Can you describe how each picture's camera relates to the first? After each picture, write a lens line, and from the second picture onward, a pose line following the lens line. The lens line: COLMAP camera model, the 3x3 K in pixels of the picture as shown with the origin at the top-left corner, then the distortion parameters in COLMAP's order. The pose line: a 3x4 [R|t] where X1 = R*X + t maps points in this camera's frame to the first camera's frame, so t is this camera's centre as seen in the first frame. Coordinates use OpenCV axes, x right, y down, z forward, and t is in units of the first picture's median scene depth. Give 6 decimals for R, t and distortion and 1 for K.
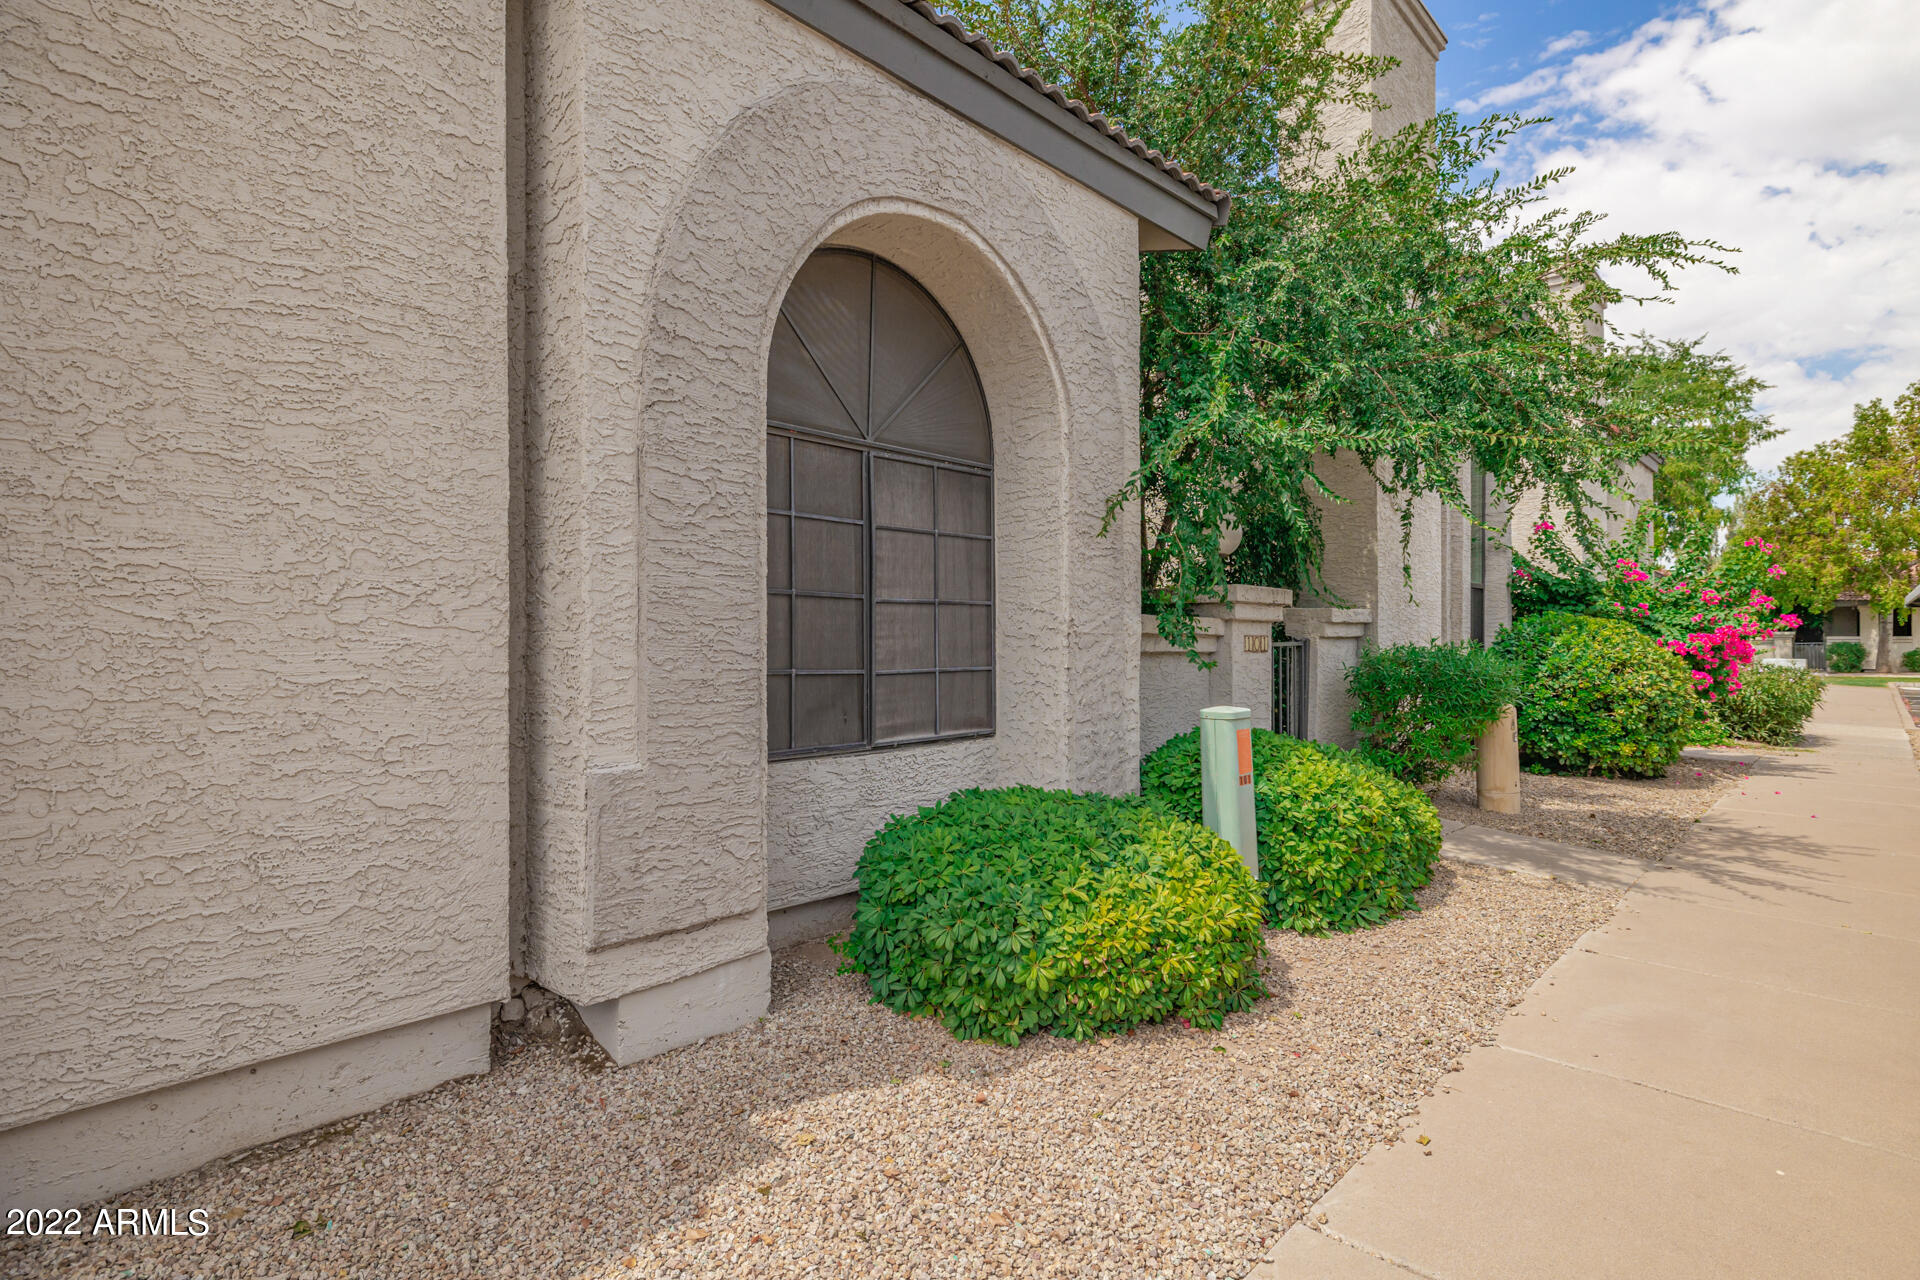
lens RADIAL K [[960.1, 0, 960.0], [0, 960.1, 640.0], [0, 0, 1]] dist [-0.004911, -0.000041]
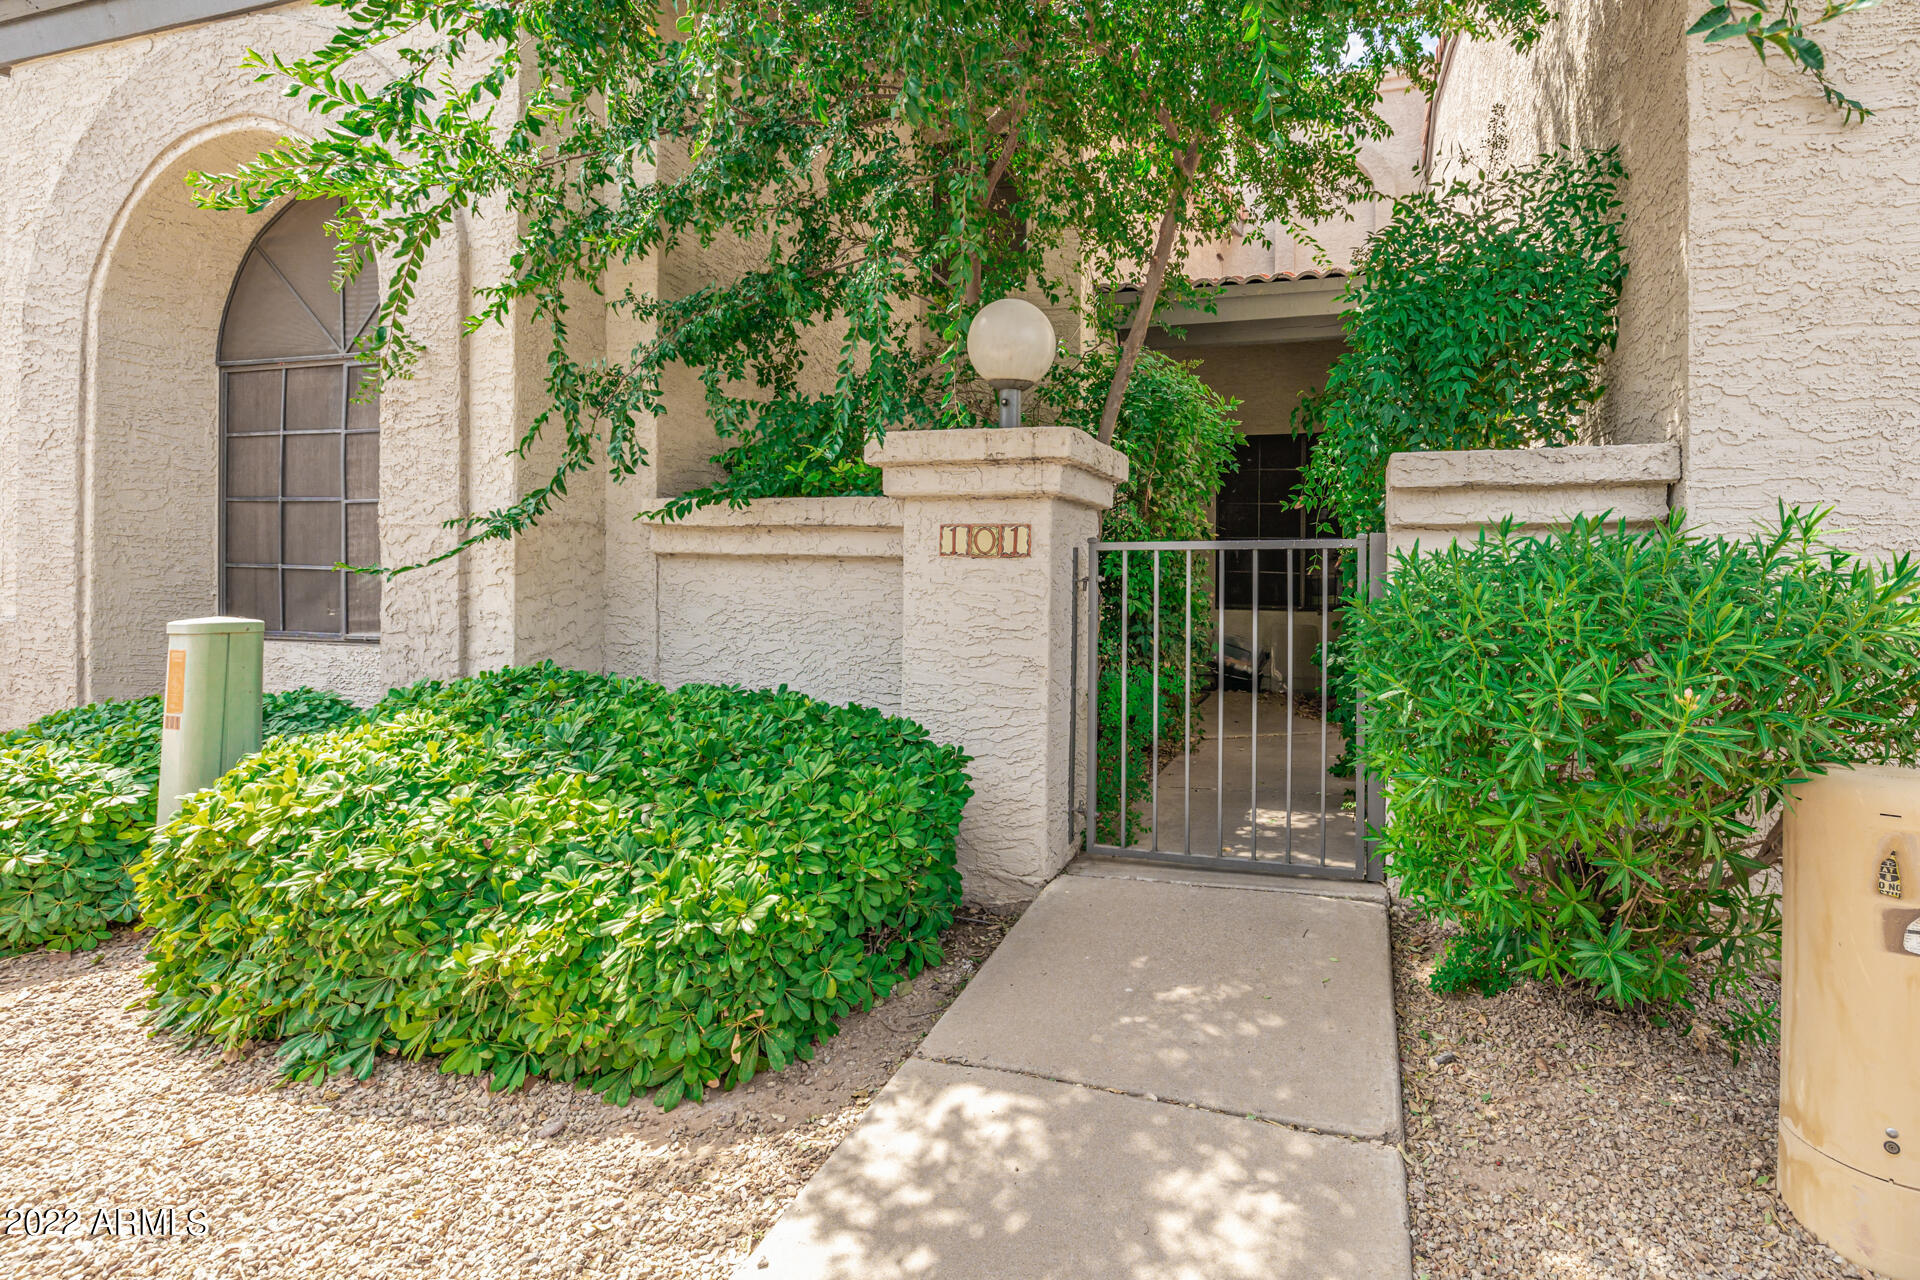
lens RADIAL K [[827.0, 0, 1094.0], [0, 827.0, 575.0], [0, 0, 1]] dist [-0.000831, 0.000319]
pose [[0.491896, 0.003891, -0.870646, 0.946008], [-0.007082, 0.999975, 0.000468, 0.027948], [0.870625, 0.005936, 0.491911, 1.067790]]
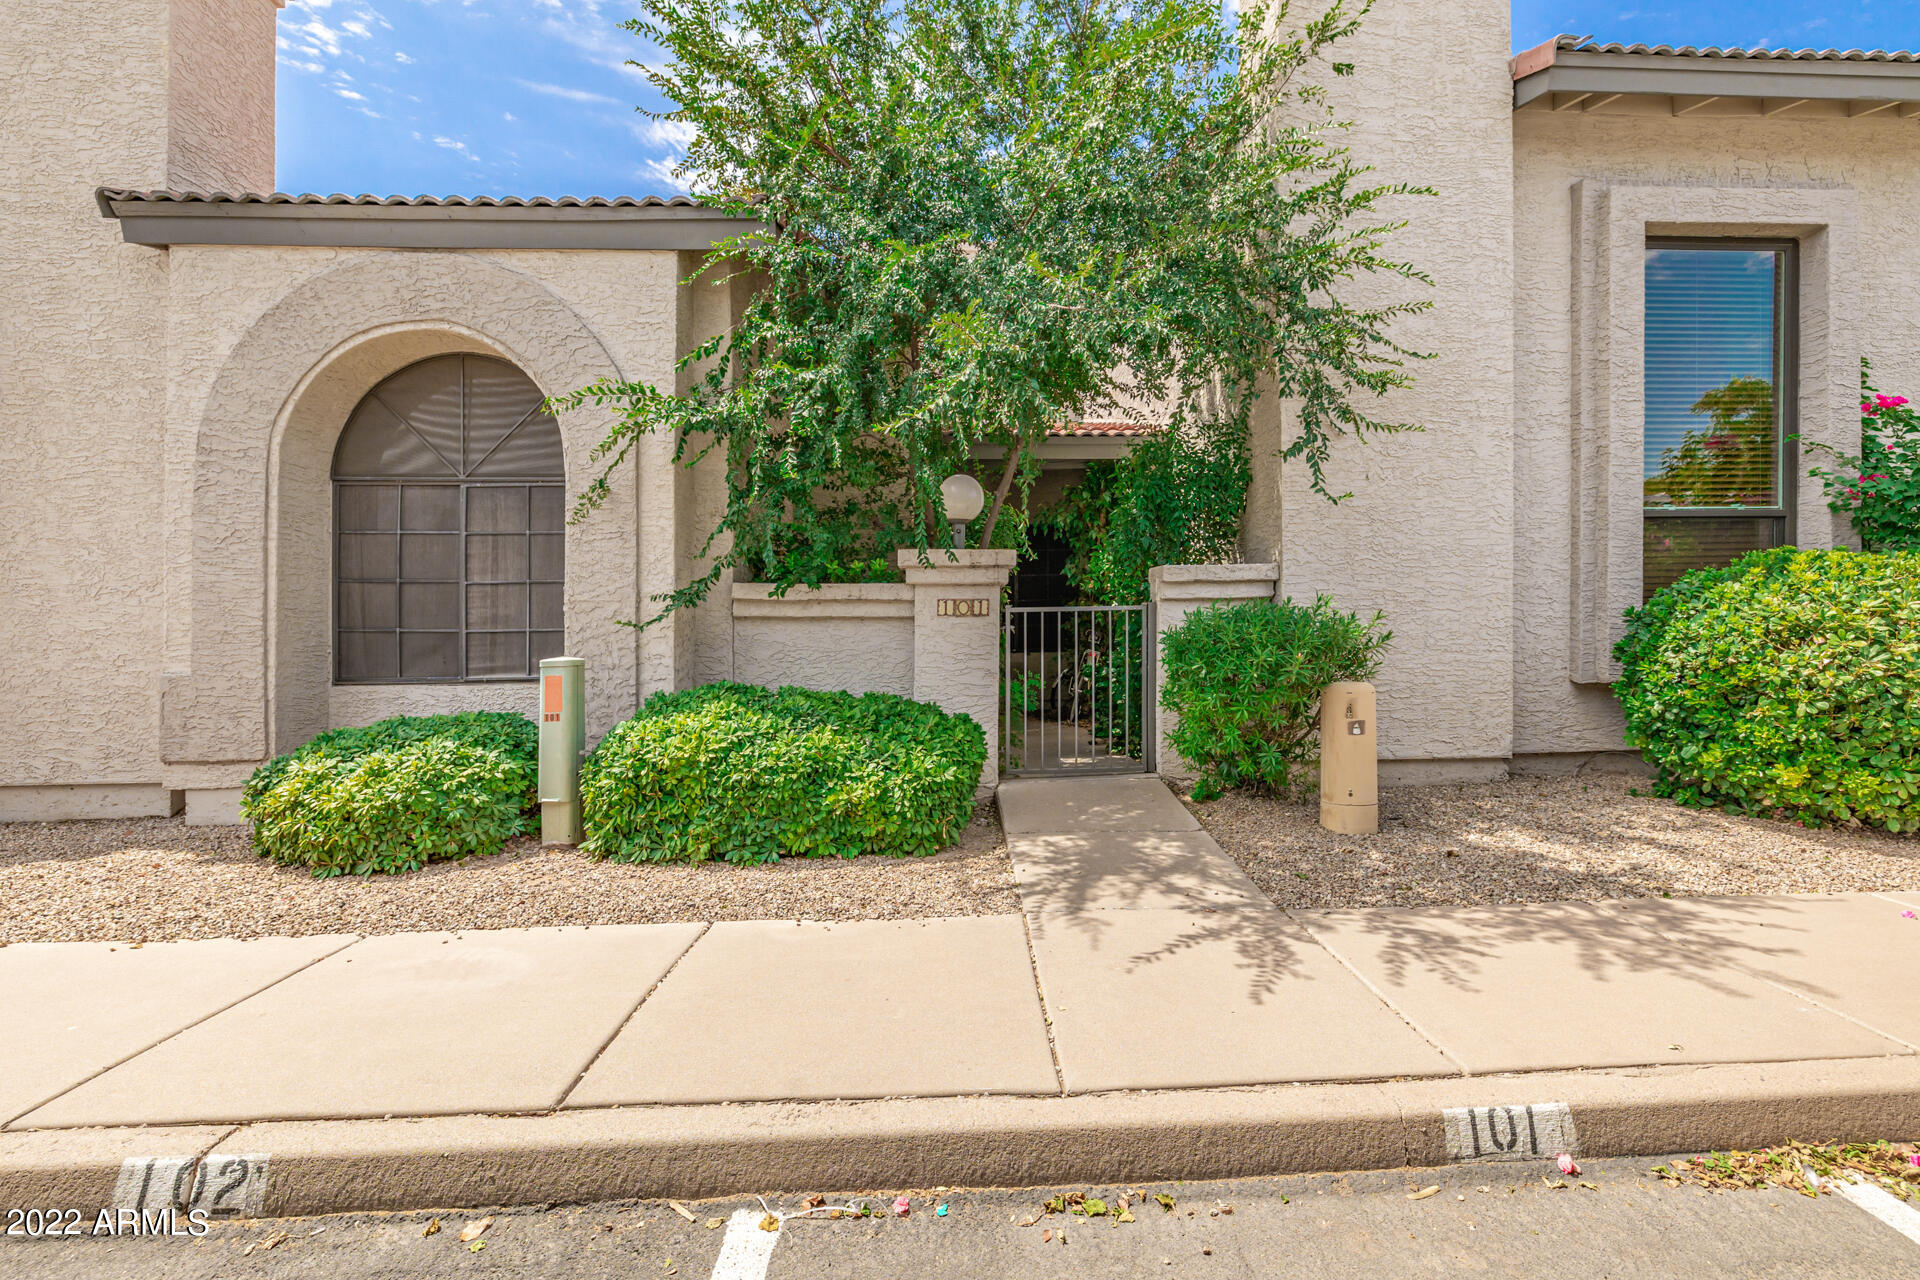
lens RADIAL K [[830.6, 0, 953.2], [0, 830.6, 627.1], [0, 0, 1]] dist [-0.000539, 0.000197]
pose [[0.726533, -0.010364, -0.687053, 1.143770], [0.011025, 0.999933, -0.003425, 0.033730], [0.687043, -0.005087, 0.726599, 0.487833]]
